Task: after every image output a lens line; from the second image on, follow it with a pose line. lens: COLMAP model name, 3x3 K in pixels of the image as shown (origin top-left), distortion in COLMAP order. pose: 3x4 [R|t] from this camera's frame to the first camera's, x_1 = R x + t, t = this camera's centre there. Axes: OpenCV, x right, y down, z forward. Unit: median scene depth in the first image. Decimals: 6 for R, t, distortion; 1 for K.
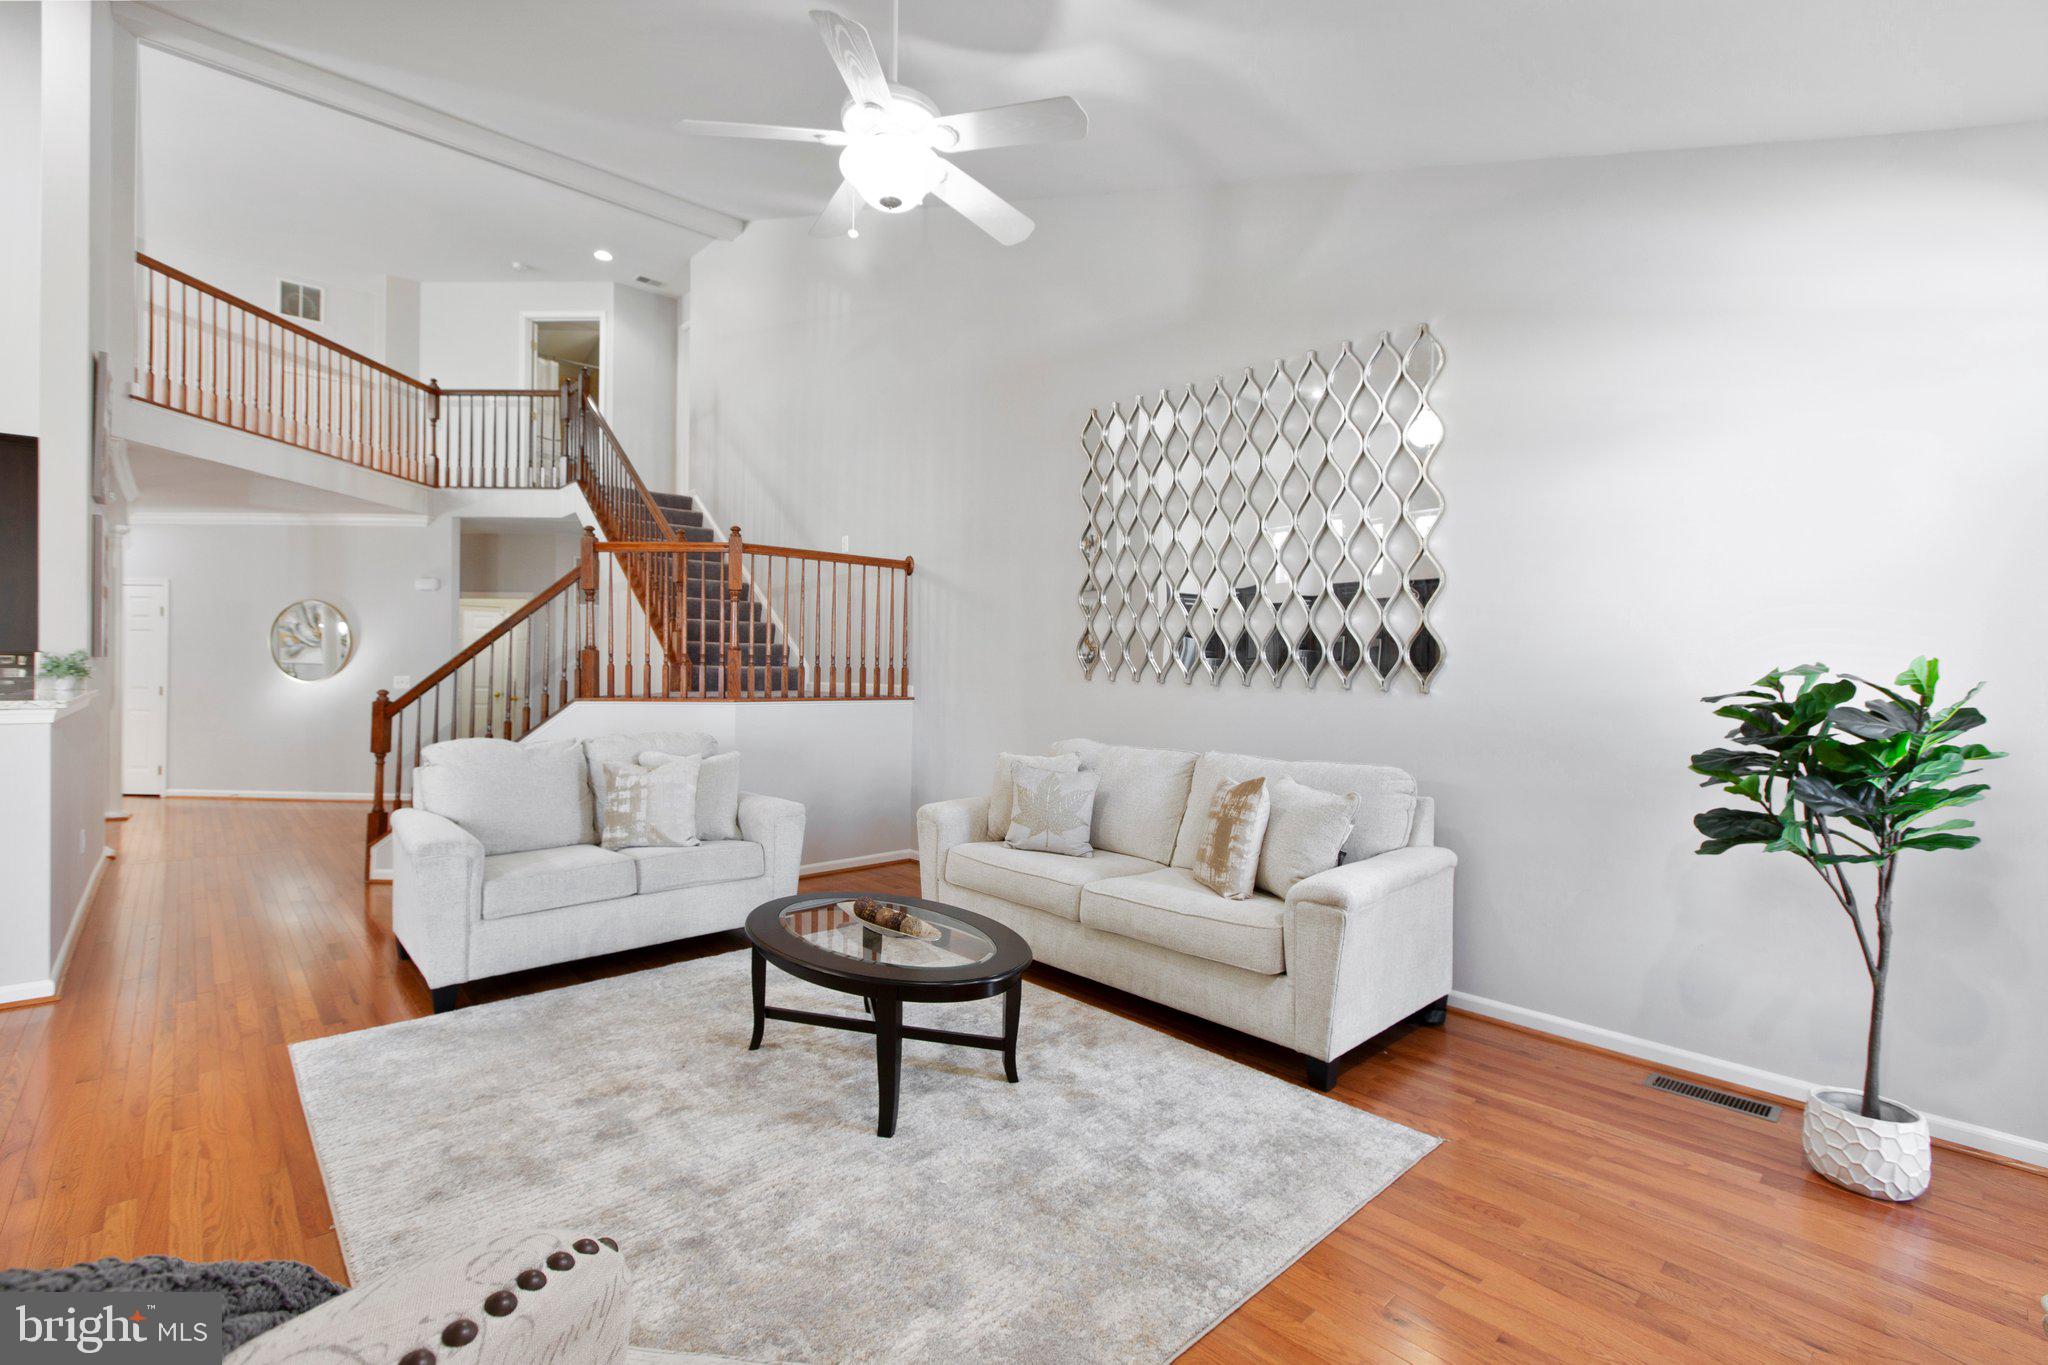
lens RADIAL K [[905.9, 0, 981.4], [0, 905.9, 675.1], [0, 0, 1]] dist [0.002504, -0.001656]
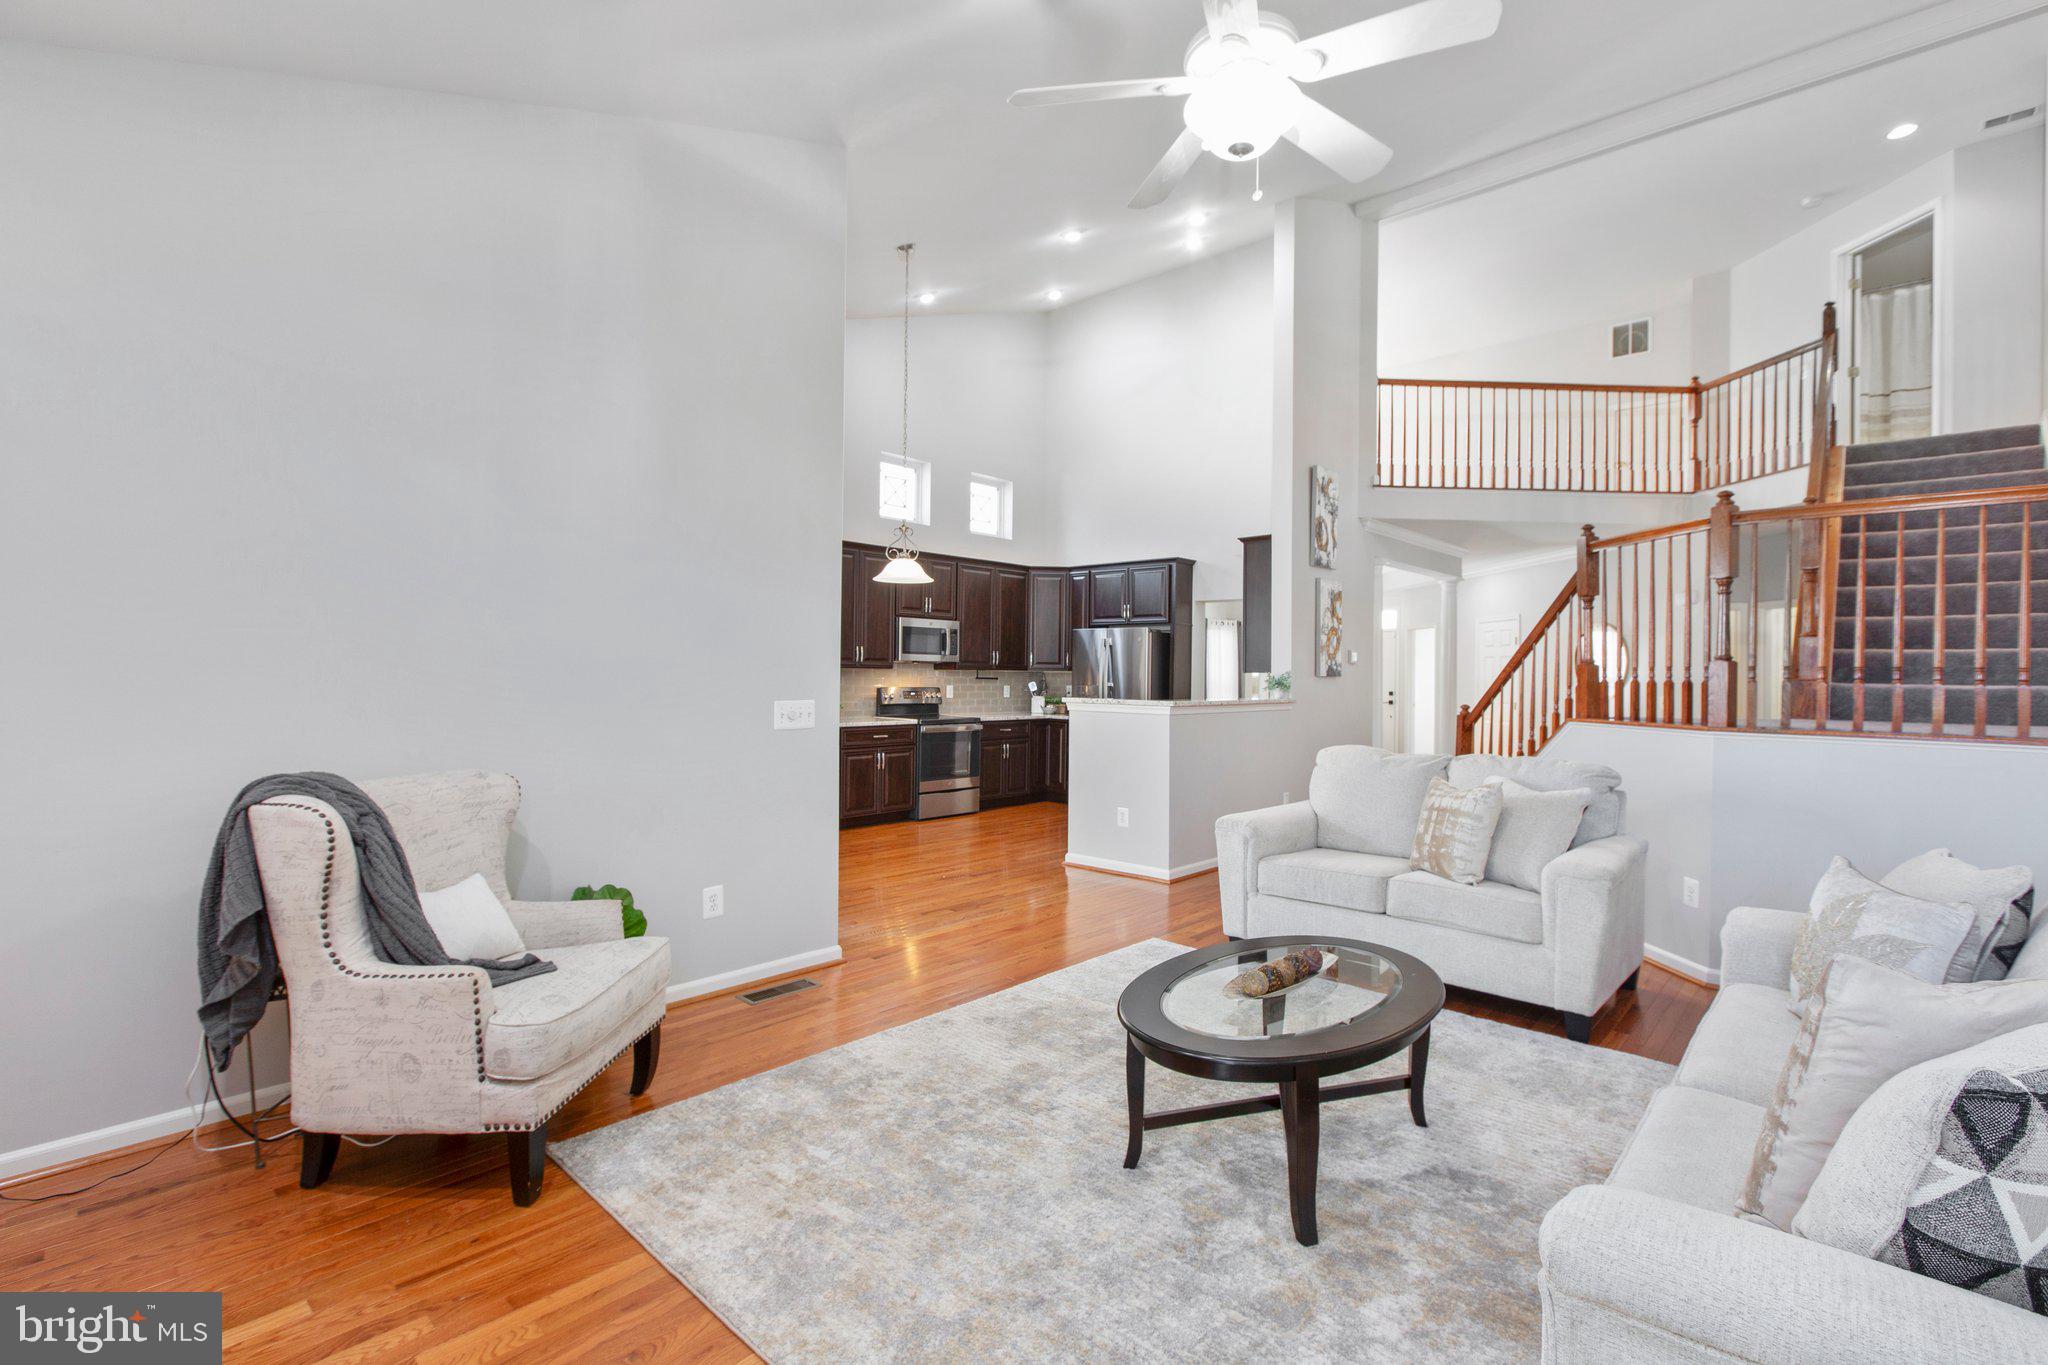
lens RADIAL K [[905.9, 0, 1015.4], [0, 905.9, 667.5], [0, 0, 1]] dist [0.002504, -0.001656]
pose [[0.105376, -0.018217, -0.994266, 0.376284], [-0.019265, 0.999607, -0.020356, 0.004086], [0.994246, 0.021299, 0.104984, 0.348539]]
